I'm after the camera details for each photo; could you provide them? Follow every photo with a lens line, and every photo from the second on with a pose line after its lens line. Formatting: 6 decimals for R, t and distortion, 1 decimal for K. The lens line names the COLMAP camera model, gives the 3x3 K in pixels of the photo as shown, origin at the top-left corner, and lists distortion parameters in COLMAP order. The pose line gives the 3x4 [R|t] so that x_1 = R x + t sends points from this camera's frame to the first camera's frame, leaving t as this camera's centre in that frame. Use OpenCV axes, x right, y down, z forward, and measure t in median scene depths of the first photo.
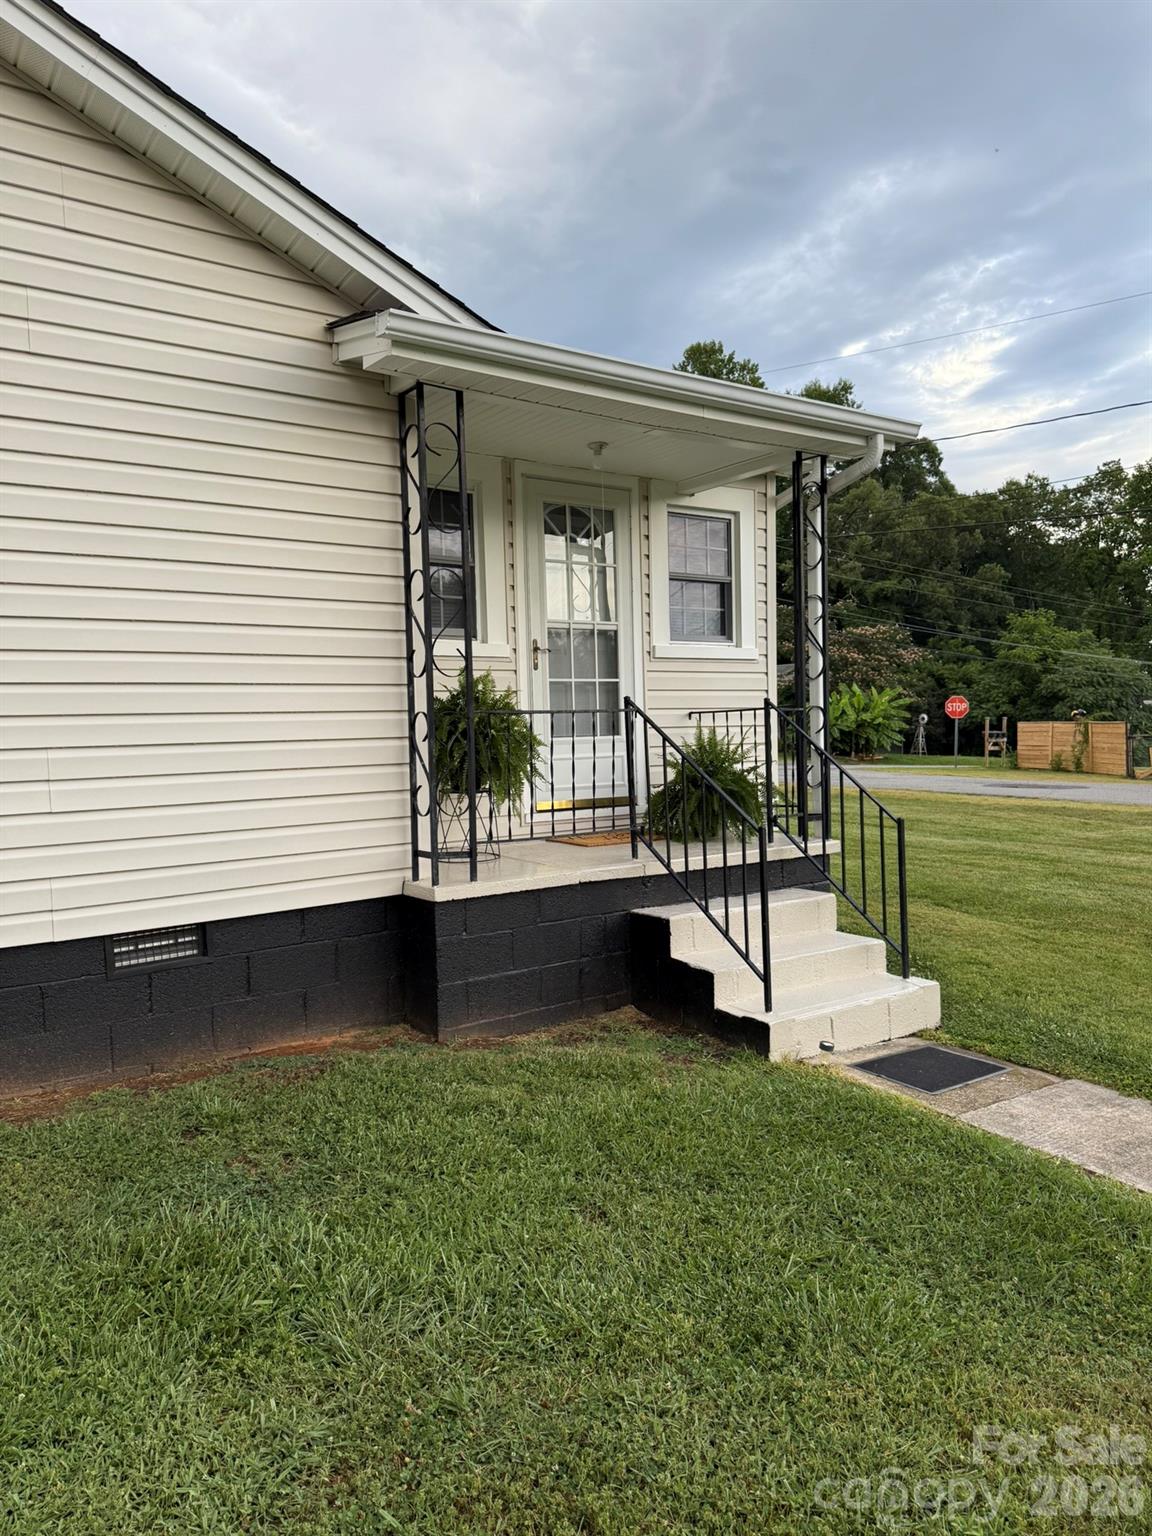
lens RADIAL K [[1100.4, 0, 576.0], [0, 1100.4, 768.0], [0, 0, 1]] dist [0.003524, 0.004228]
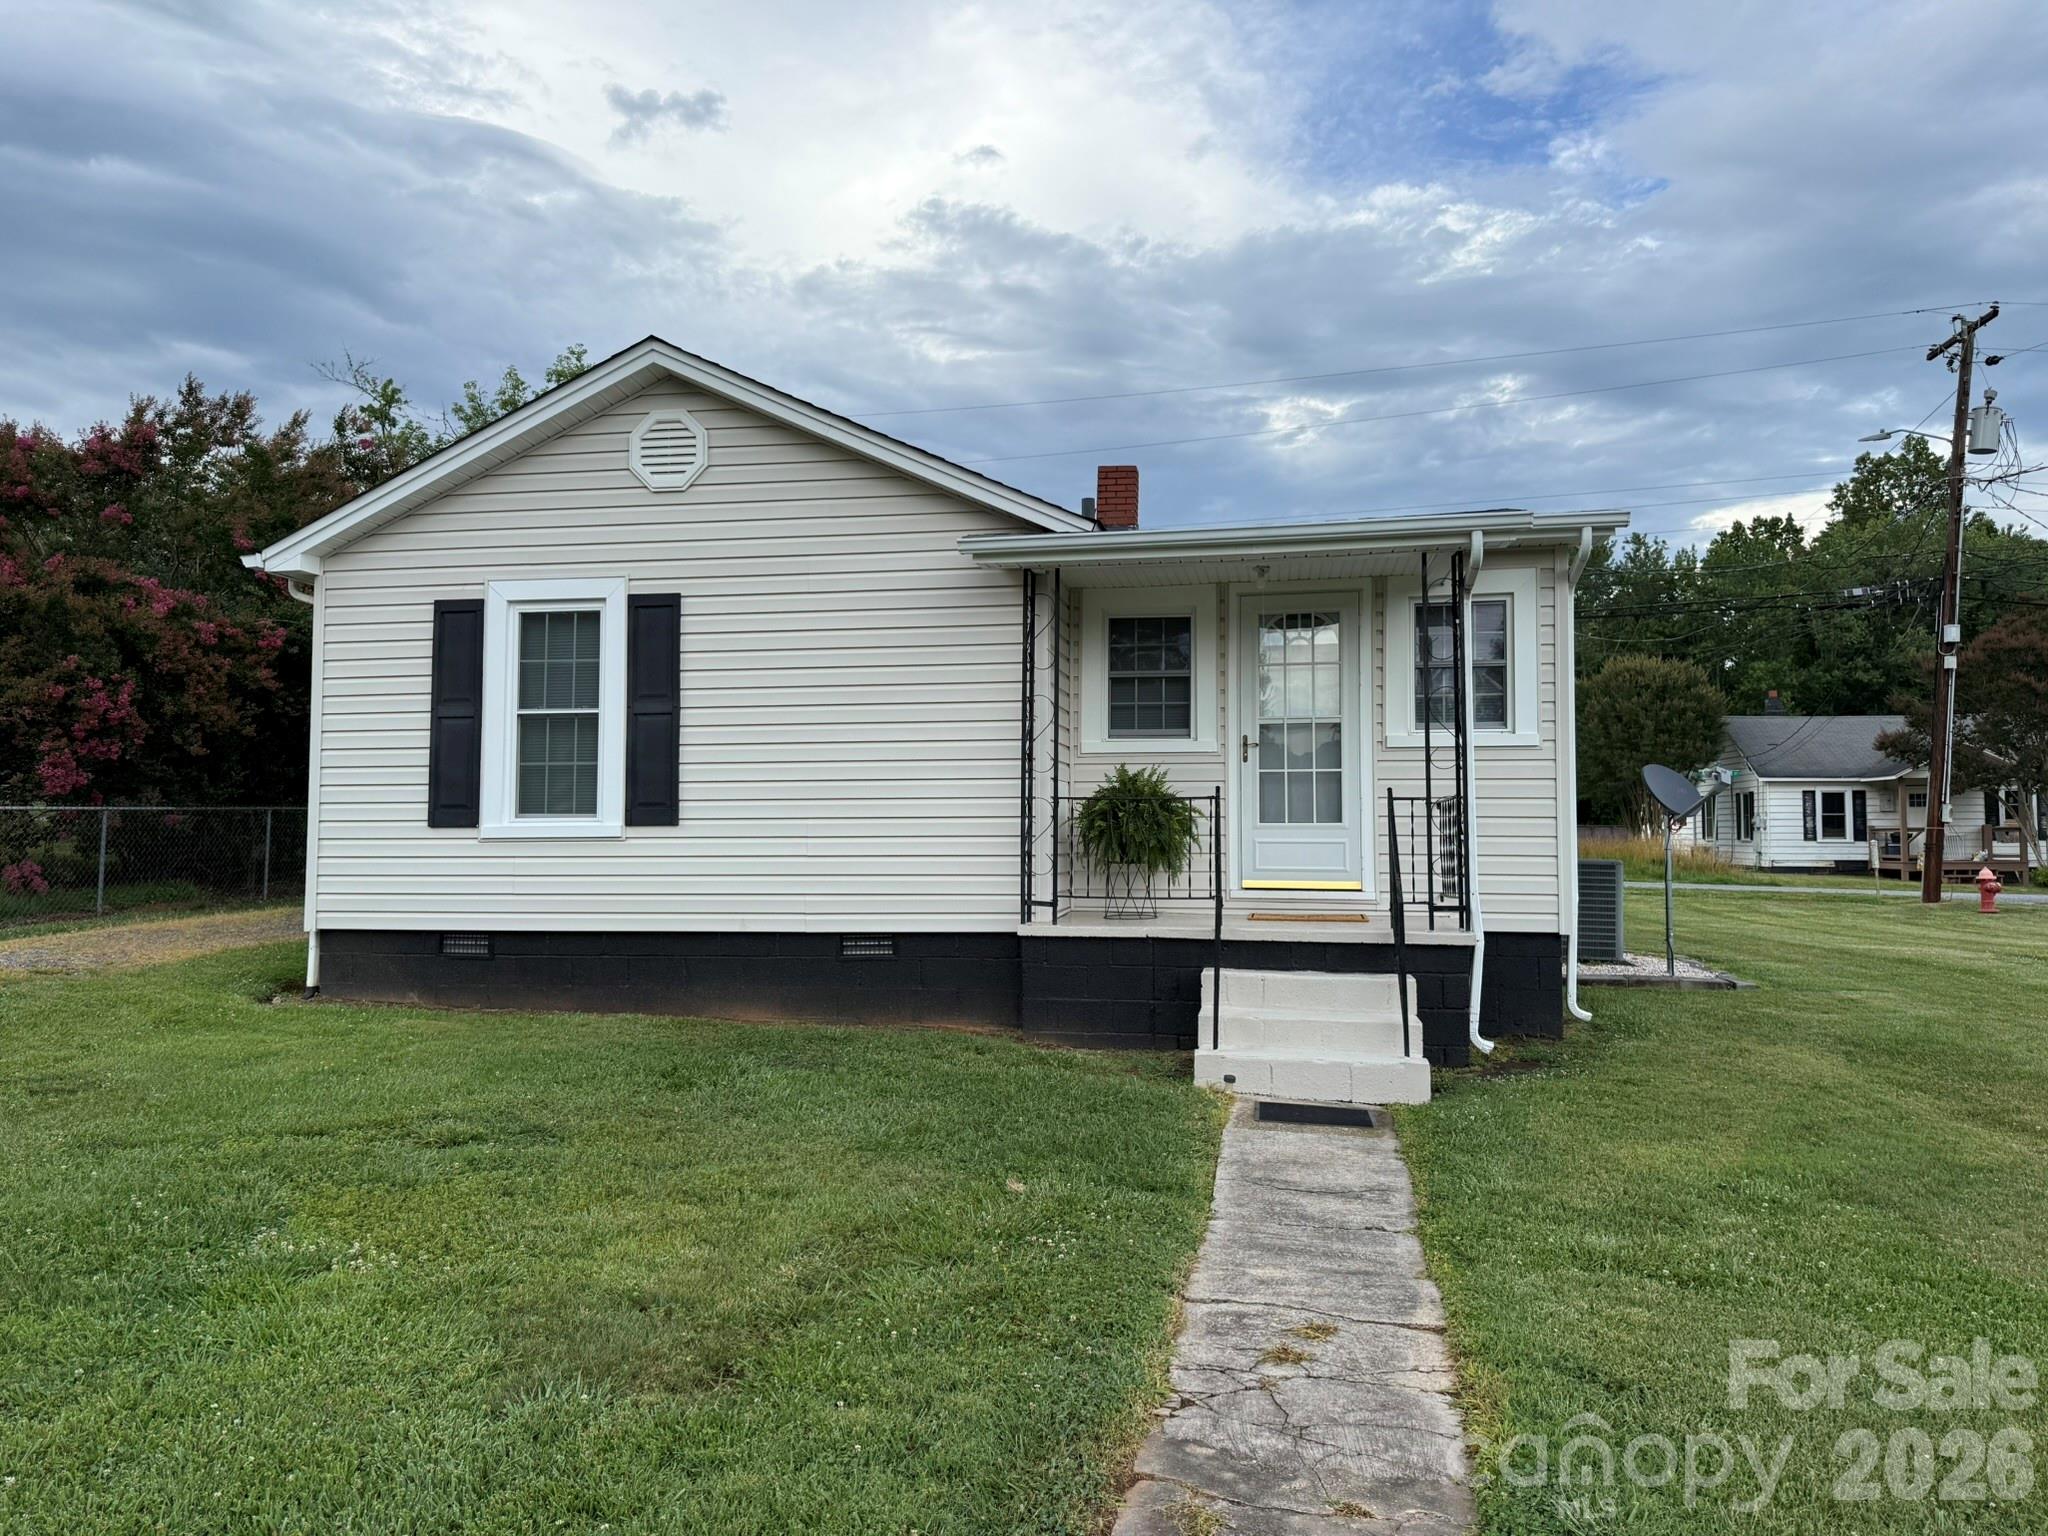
lens RADIAL K [[1437.4, 0, 1024.0], [0, 1437.4, 768.0], [0, 0, 1]] dist [0.099978, -0.153375]
pose [[0.679912, -0.003011, -0.733288, 0.922802], [-0.042029, 0.998188, -0.043068, -0.008627], [0.732088, 0.060102, 0.678553, -0.188120]]
